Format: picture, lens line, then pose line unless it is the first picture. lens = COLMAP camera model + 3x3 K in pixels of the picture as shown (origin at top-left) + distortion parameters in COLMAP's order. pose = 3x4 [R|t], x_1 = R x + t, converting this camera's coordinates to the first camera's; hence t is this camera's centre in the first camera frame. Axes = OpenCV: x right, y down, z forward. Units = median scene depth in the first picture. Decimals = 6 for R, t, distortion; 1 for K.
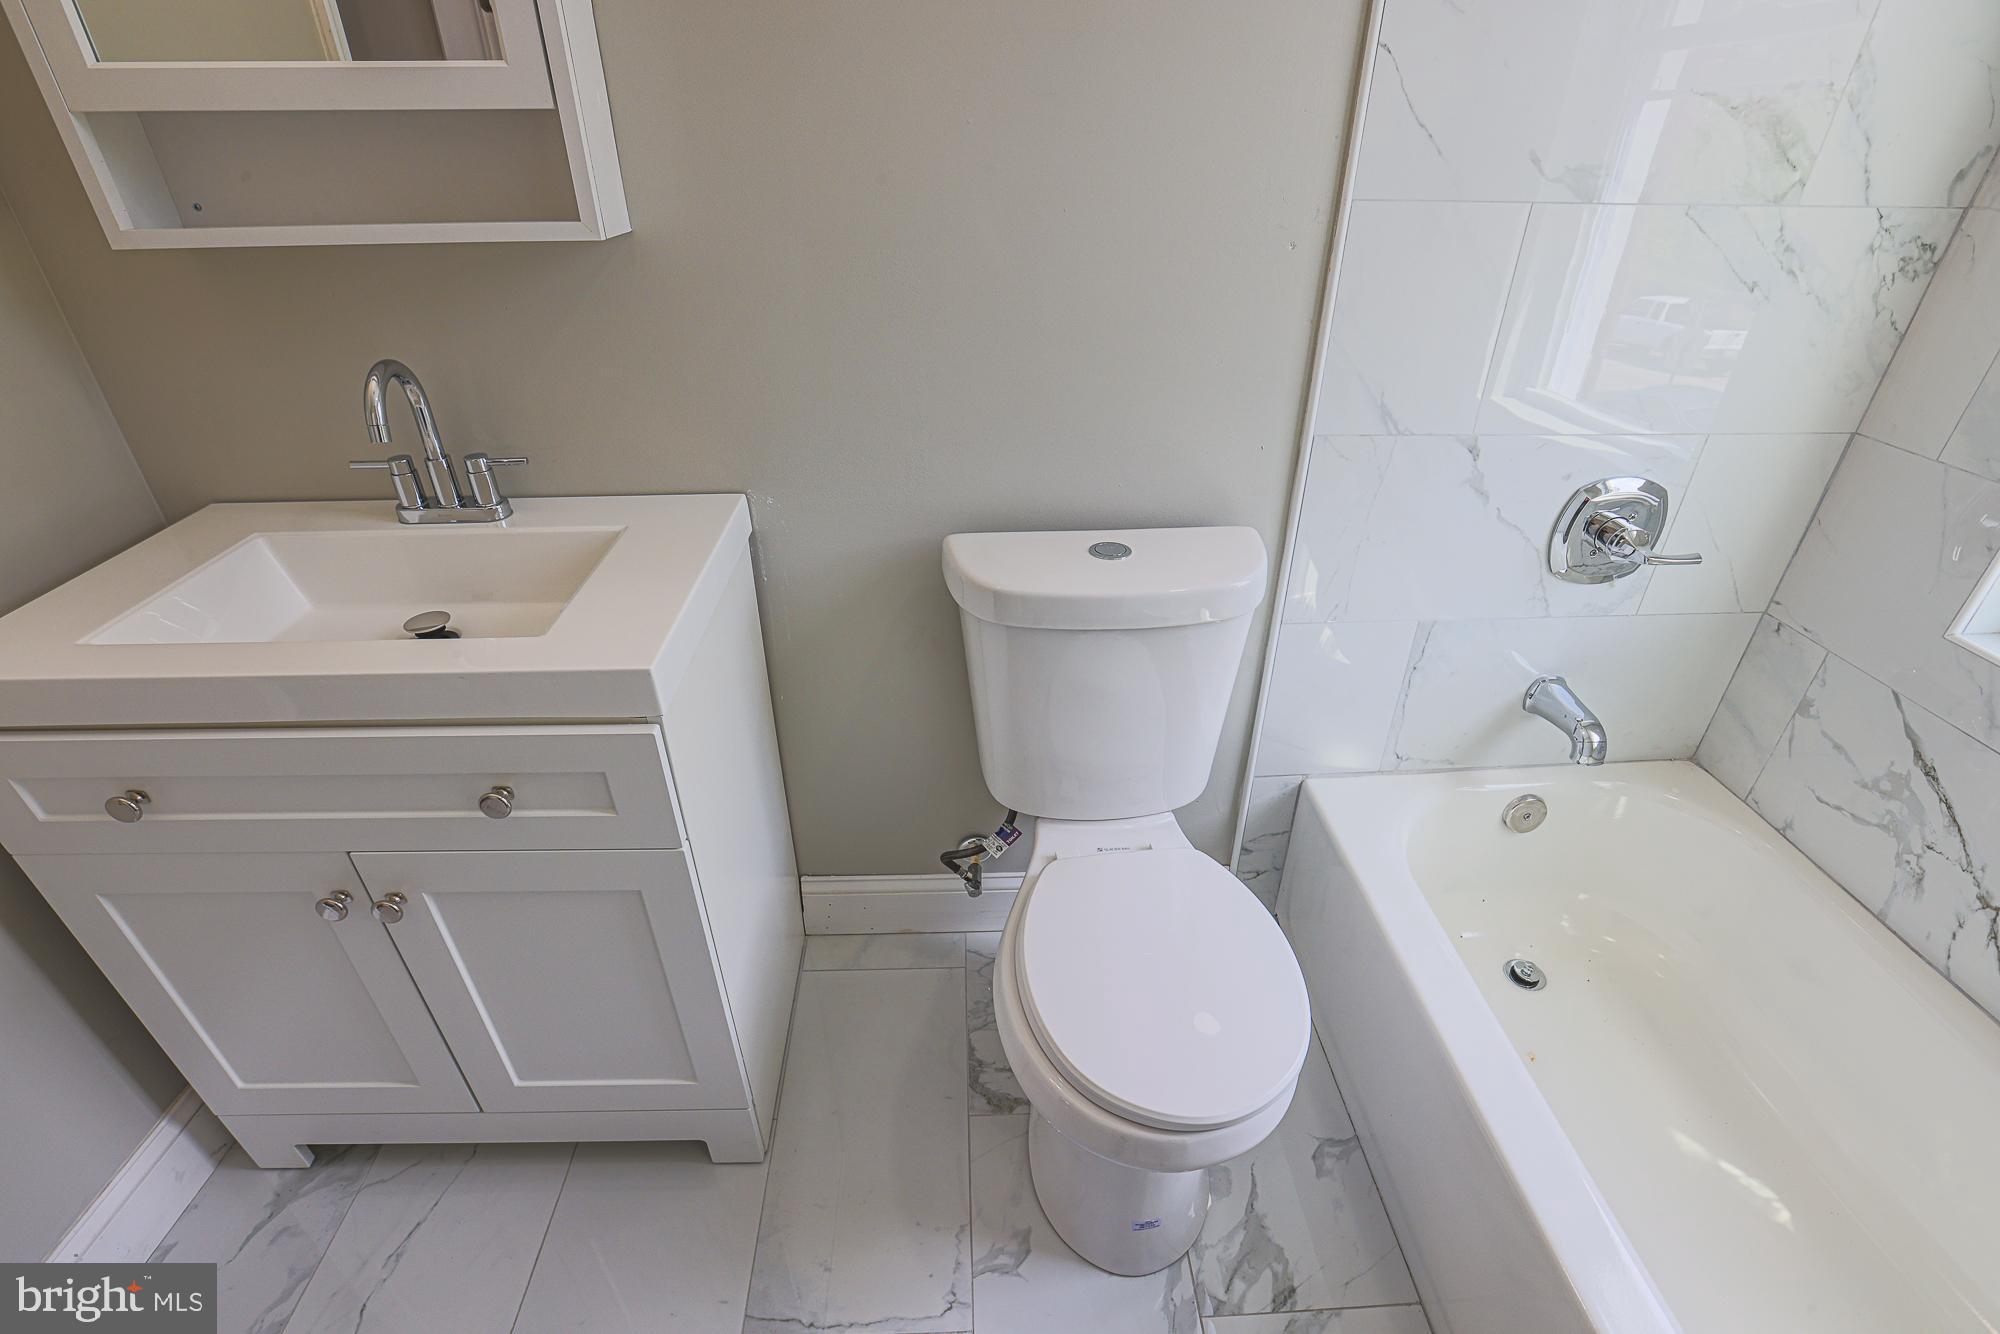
lens RADIAL K [[923.1, 0, 995.1], [0, 923.1, 665.9], [0, 0, 1]] dist [-0.056485, 0.020755]
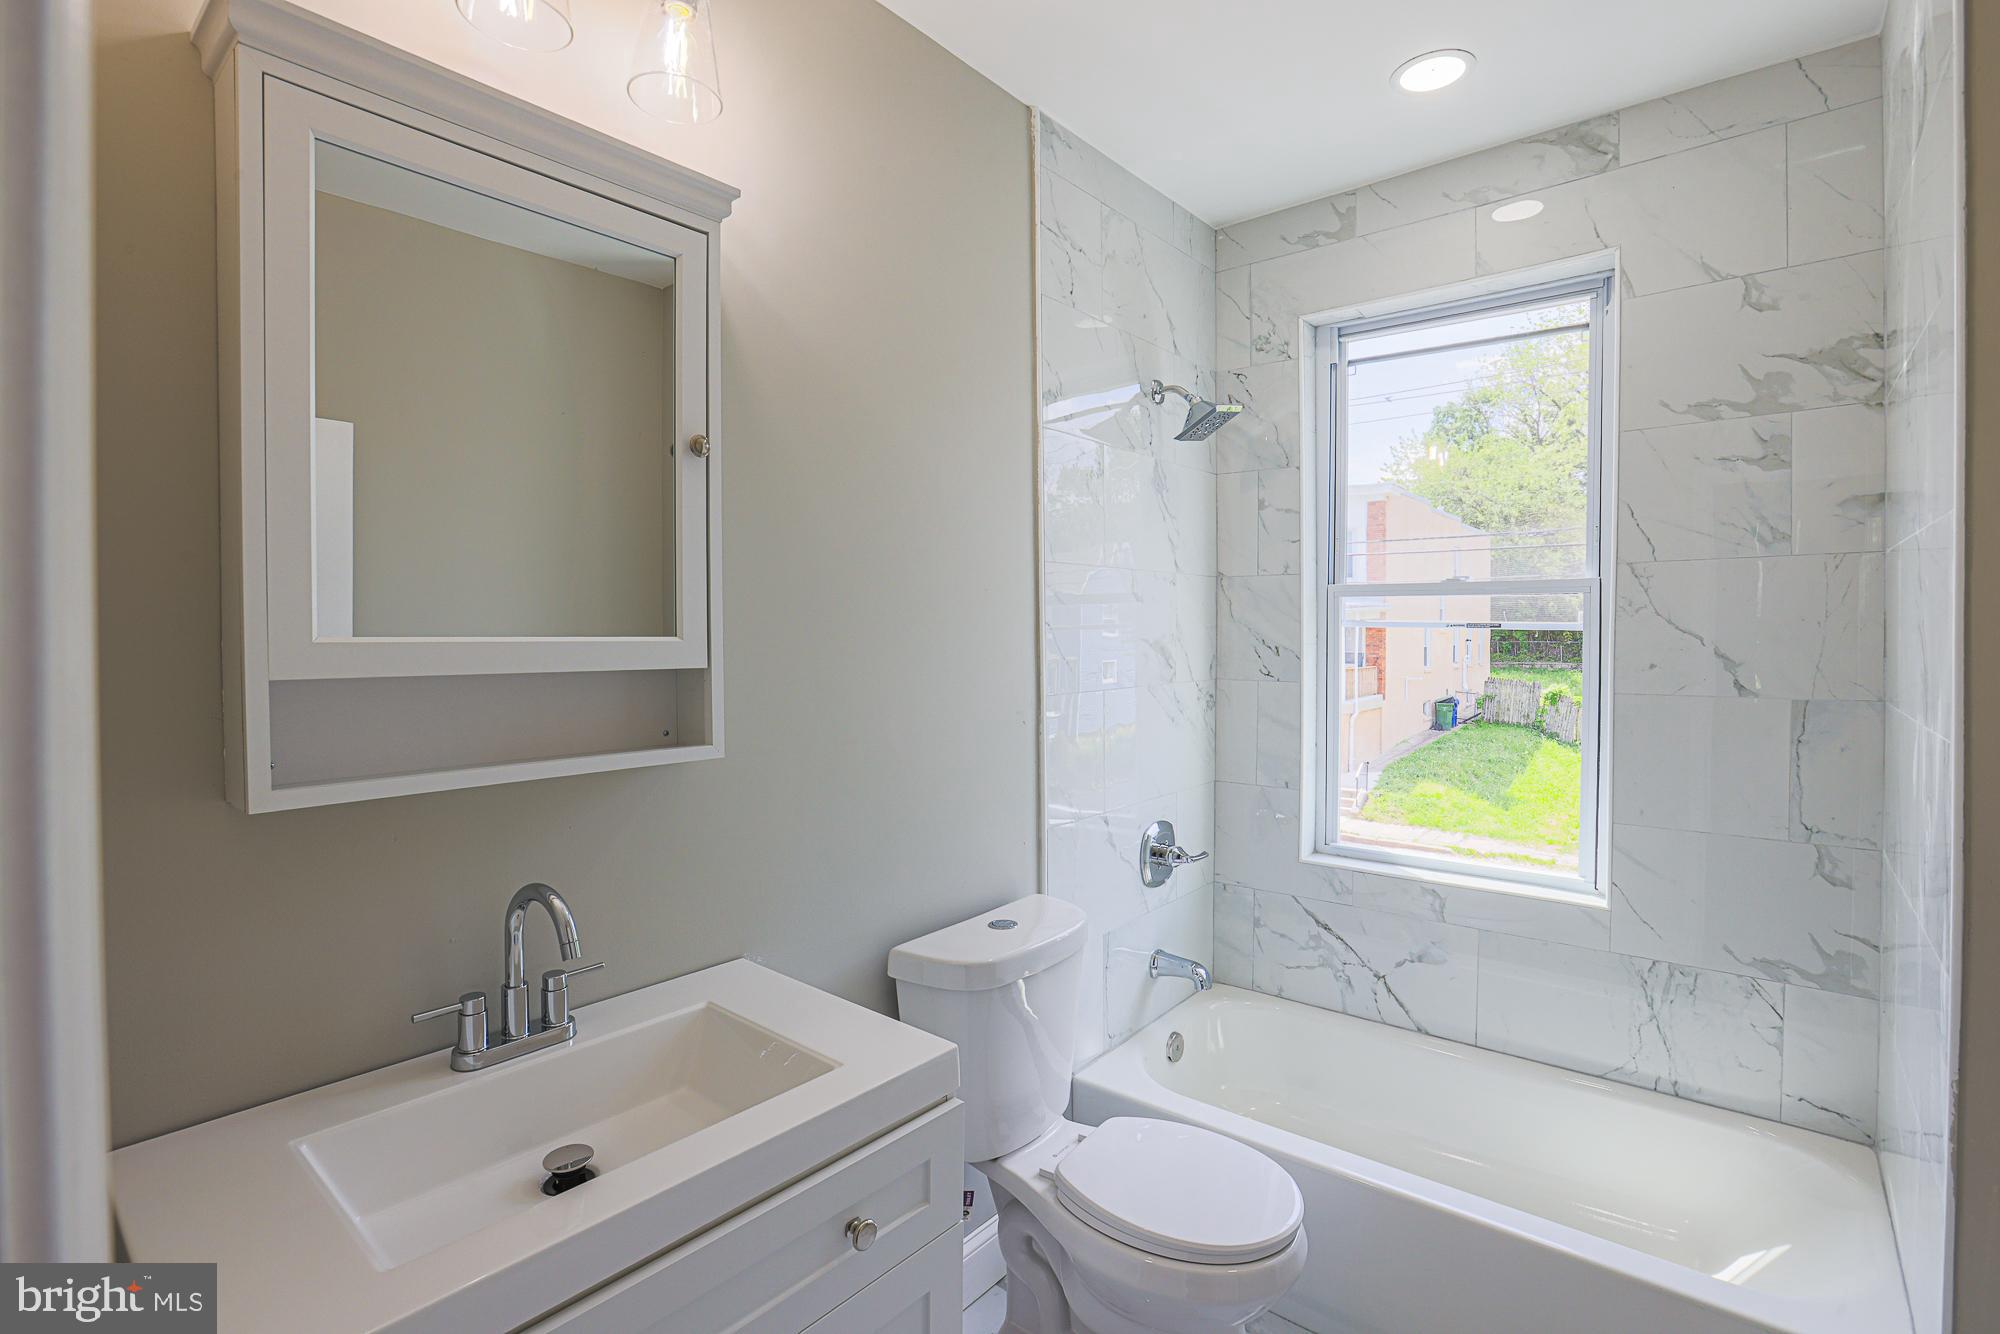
lens RADIAL K [[923.1, 0, 995.1], [0, 923.1, 665.9], [0, 0, 1]] dist [-0.056485, 0.020755]
pose [[0.684361, -0.035801, 0.728264, -0.878343], [0.389021, 0.862687, -0.323161, -0.011694], [-0.616694, 0.504469, 0.604317, -0.066629]]
